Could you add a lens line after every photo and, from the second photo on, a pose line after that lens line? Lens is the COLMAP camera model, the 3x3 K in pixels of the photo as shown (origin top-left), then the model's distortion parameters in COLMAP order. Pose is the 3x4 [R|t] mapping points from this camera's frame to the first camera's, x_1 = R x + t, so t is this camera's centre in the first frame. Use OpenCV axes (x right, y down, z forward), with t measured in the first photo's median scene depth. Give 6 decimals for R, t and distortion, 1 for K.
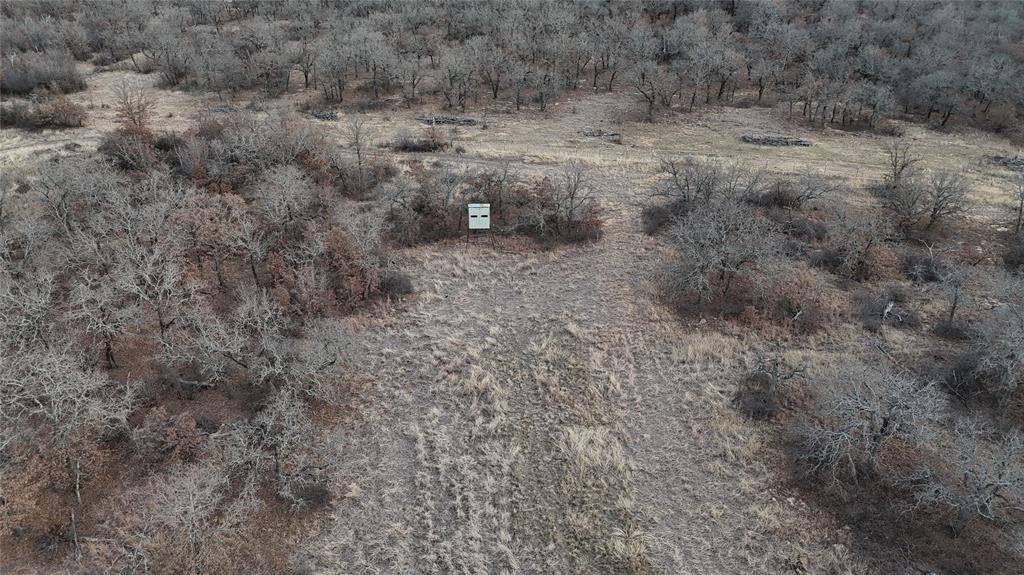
lens RADIAL K [[741.7, 0, 512.0], [0, 741.7, 287.5], [0, 0, 1]] dist [0.067801, -0.084575]
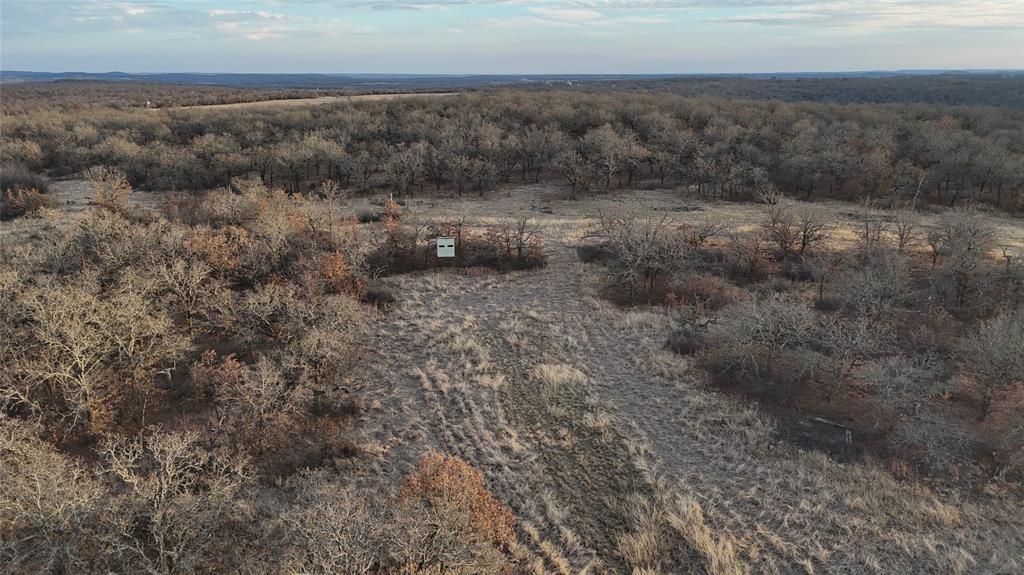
lens RADIAL K [[741.7, 0, 512.0], [0, 741.7, 287.5], [0, 0, 1]] dist [0.067801, -0.084575]
pose [[0.993190, -0.022930, 0.114227, -0.099688], [0.044224, 0.981260, -0.187544, 0.258534], [-0.107786, 0.191319, 0.975592, -0.220692]]
